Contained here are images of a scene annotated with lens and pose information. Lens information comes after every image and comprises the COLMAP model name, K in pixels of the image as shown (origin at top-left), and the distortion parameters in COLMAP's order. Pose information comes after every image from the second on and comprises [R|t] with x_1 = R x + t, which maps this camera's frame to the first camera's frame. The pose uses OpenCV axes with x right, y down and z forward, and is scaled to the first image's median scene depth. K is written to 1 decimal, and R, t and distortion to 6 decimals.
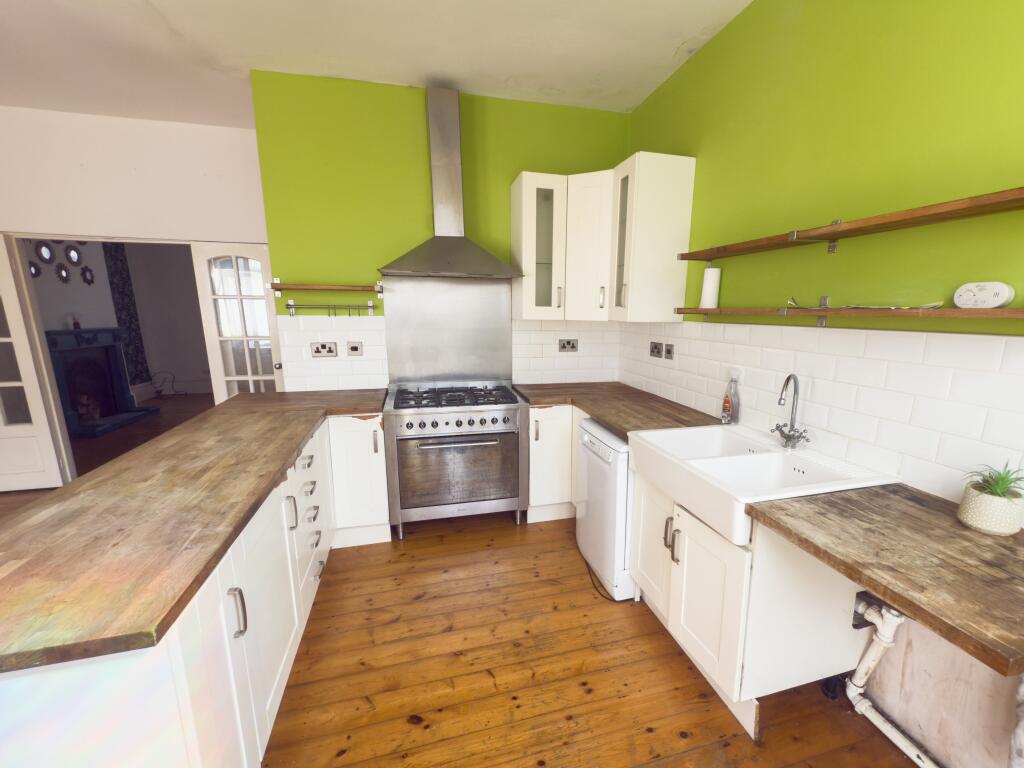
lens RADIAL K [[411.9, 0, 516.4], [0, 411.9, 383.8], [0, 0, 1]] dist [-0.000169, 0.000316]
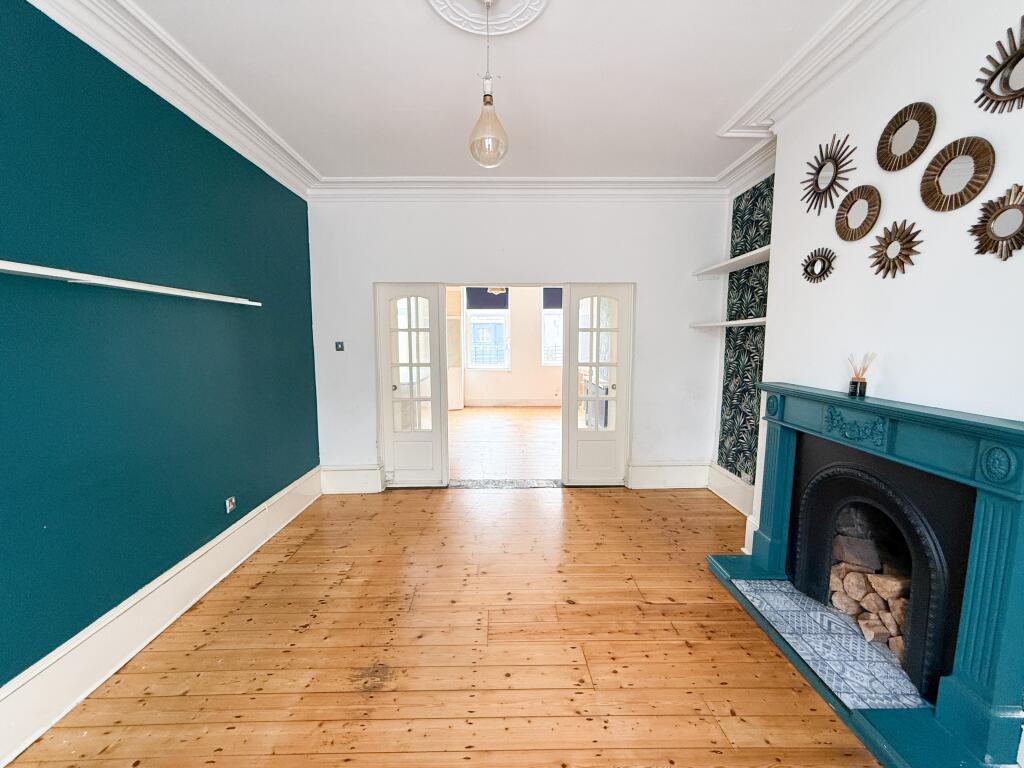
lens RADIAL K [[411.9, 0, 512.3], [0, 411.9, 388.9], [0, 0, 1]] dist [-0.000169, 0.000316]
pose [[-0.972739, -0.021379, 0.230914, -0.785161], [0.049579, 0.953548, 0.297135, -0.252398], [-0.226540, 0.300483, -0.926493, 1.333833]]
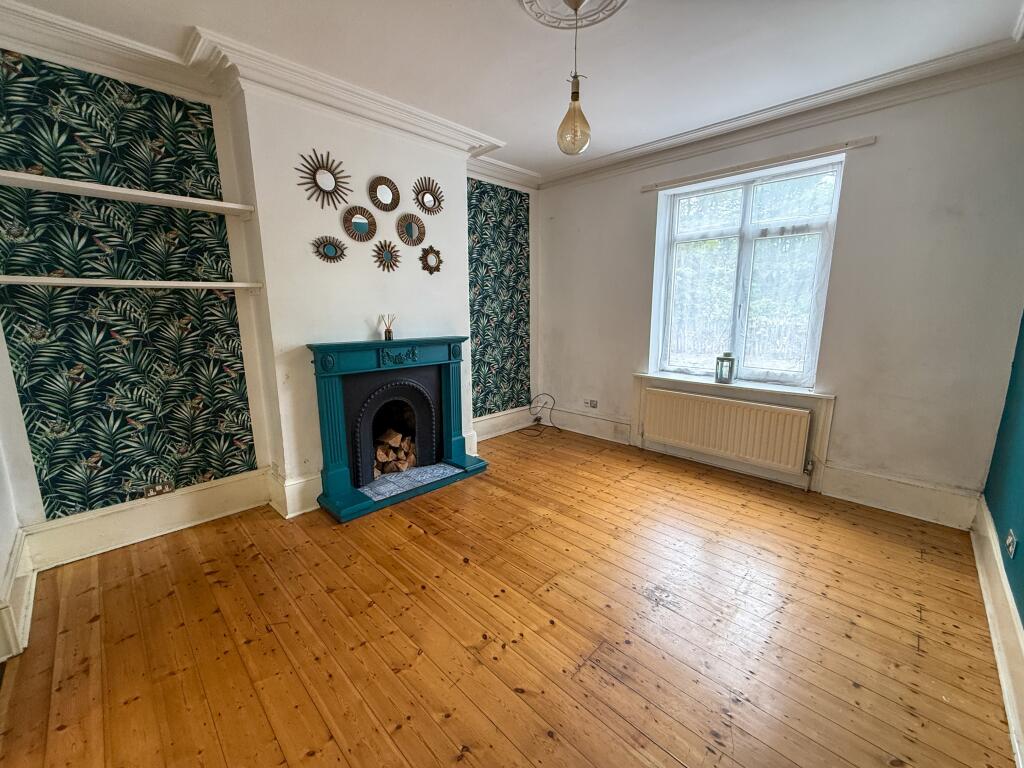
lens RADIAL K [[411.9, 0, 514.2], [0, 411.9, 383.6], [0, 0, 1]] dist [-0.000169, 0.000316]
pose [[0.519862, 0.156476, -0.839797, -0.368233], [-0.158238, 0.983707, 0.085335, -0.141075], [0.839467, 0.088525, 0.536152, 0.761940]]
